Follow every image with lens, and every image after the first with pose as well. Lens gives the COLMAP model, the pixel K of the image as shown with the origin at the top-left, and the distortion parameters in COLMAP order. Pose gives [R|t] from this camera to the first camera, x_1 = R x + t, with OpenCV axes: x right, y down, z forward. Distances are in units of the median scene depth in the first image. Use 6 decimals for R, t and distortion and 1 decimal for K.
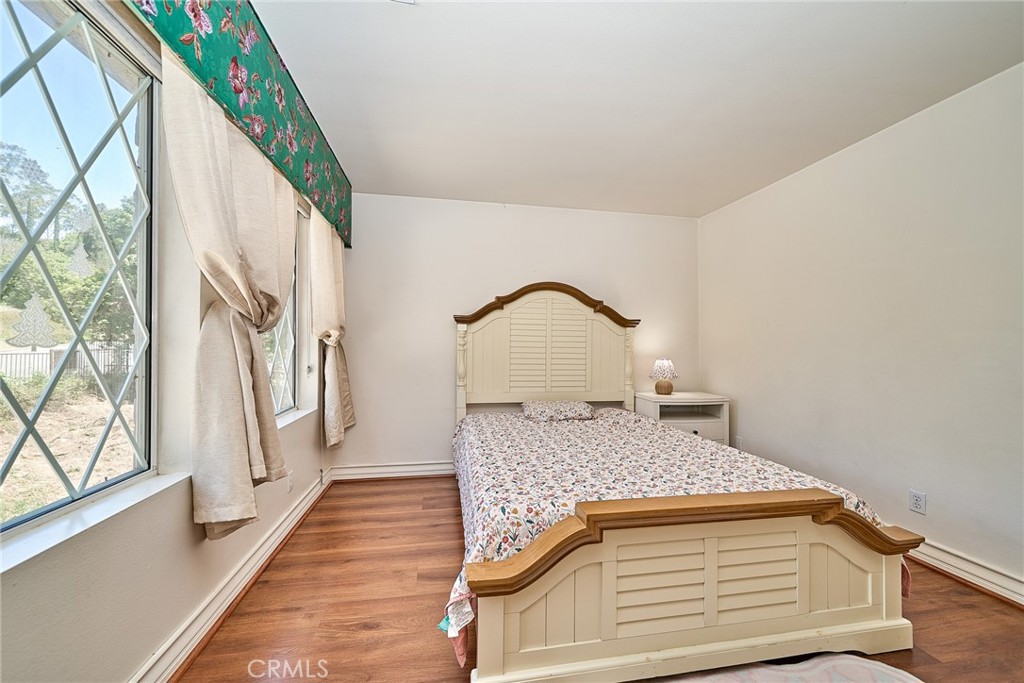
lens RADIAL K [[380.8, 0, 510.5], [0, 380.8, 343.8], [0, 0, 1]] dist [0.001408, -0.000827]
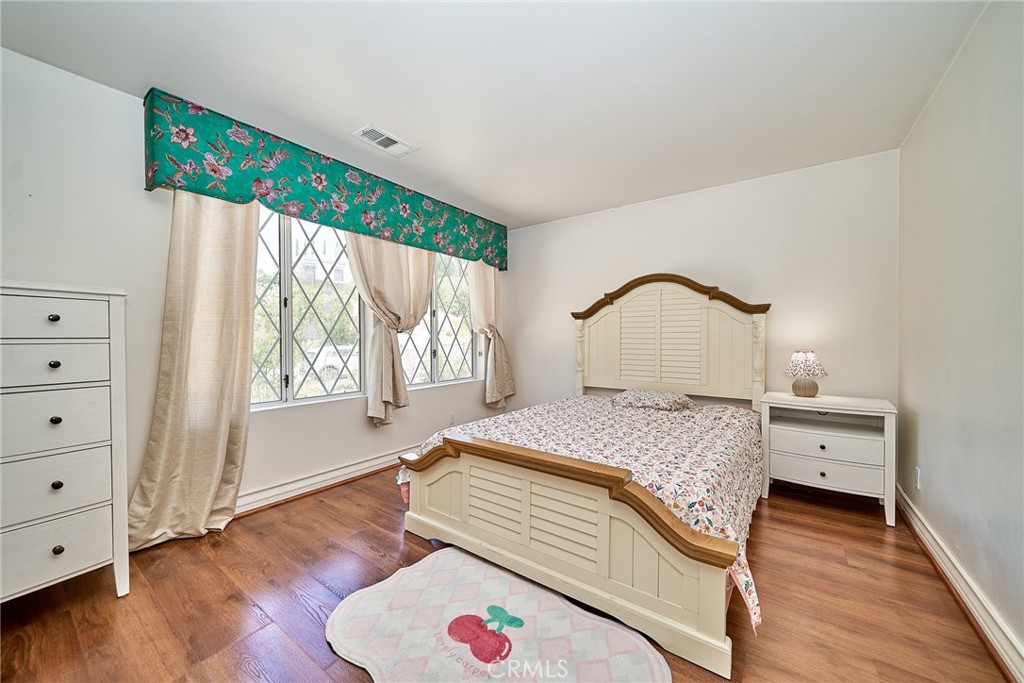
lens RADIAL K [[380.8, 0, 517.6], [0, 380.8, 342.1], [0, 0, 1]] dist [0.001408, -0.000827]
pose [[0.694709, -0.001938, -0.719288, 0.595871], [0.011164, 0.999905, 0.008088, 0.007697], [0.719204, -0.013650, 0.694665, 0.027443]]
